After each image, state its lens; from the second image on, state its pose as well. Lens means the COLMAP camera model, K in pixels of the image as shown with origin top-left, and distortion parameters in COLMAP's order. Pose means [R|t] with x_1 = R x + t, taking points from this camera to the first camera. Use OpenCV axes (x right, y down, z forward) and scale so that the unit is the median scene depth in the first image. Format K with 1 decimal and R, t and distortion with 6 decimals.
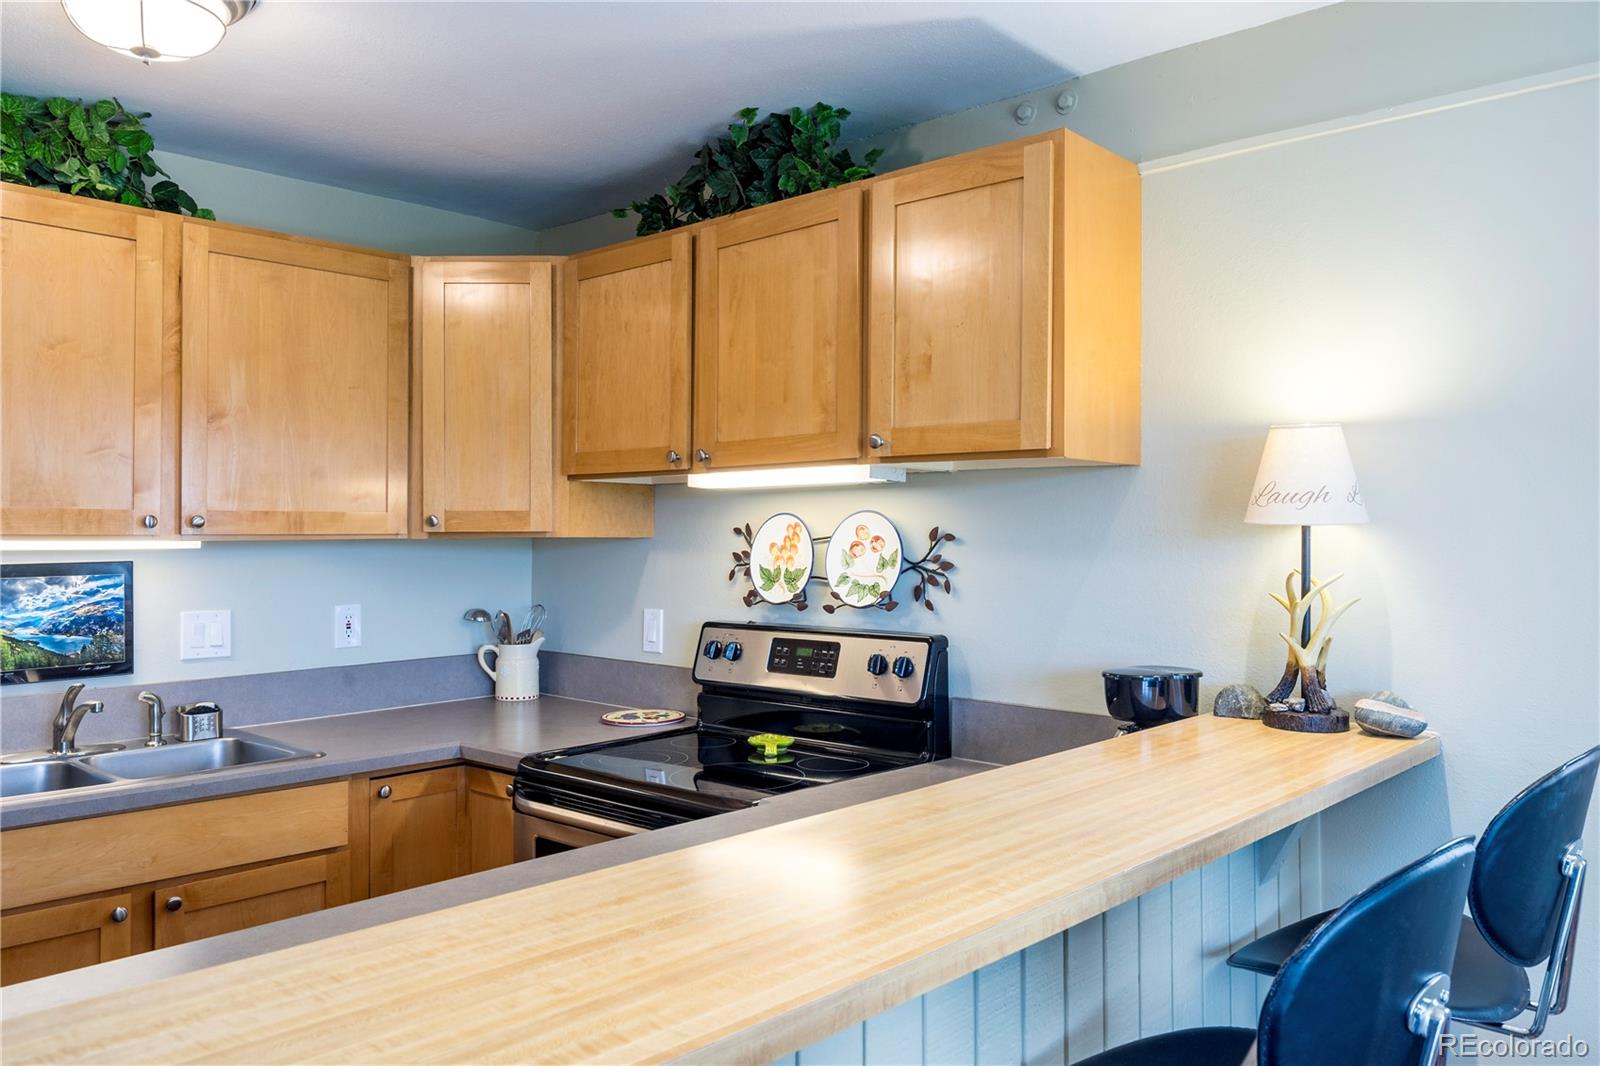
lens RADIAL K [[1236.7, 0, 800.3], [0, 1236.7, 527.9], [0, 0, 1]] dist [0.011752, 0.006101]
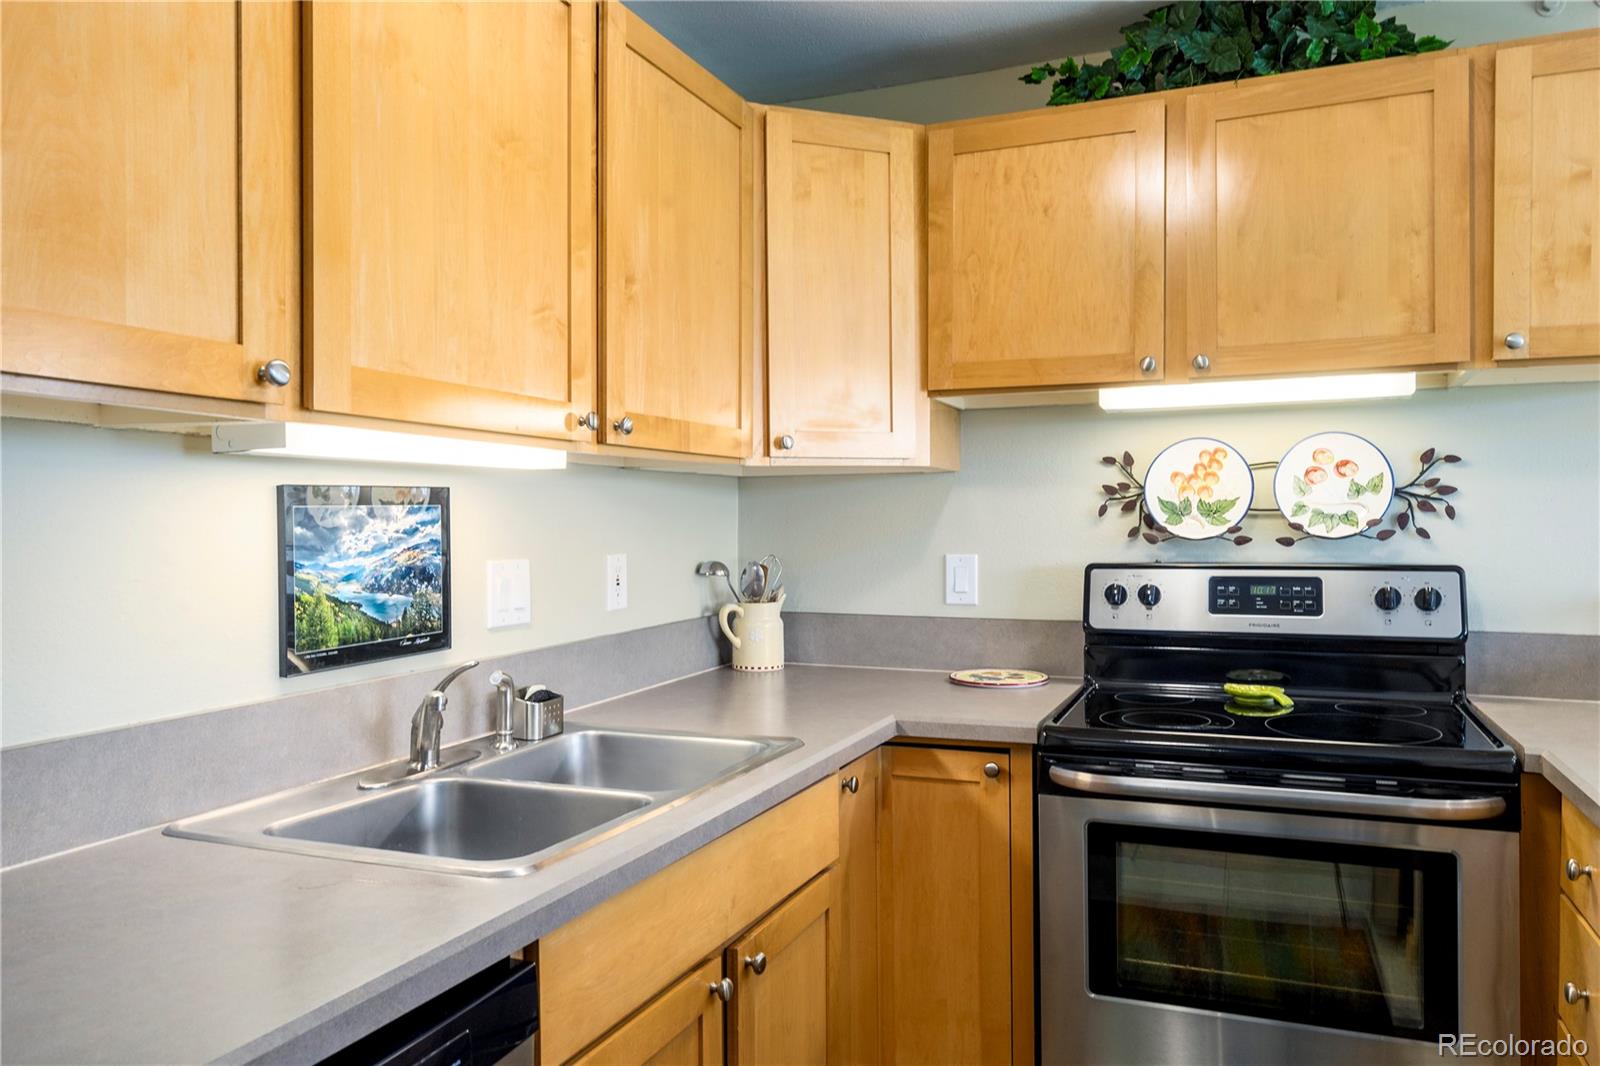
lens RADIAL K [[1163.4, 0, 802.6], [0, 1163.4, 537.2], [0, 0, 1]] dist [0.003416, 0.004757]
pose [[0.935514, -0.010504, 0.353134, -0.606277], [0.004171, 0.999817, 0.018691, 0.045088], [-0.353266, -0.016013, 0.935386, 0.332928]]
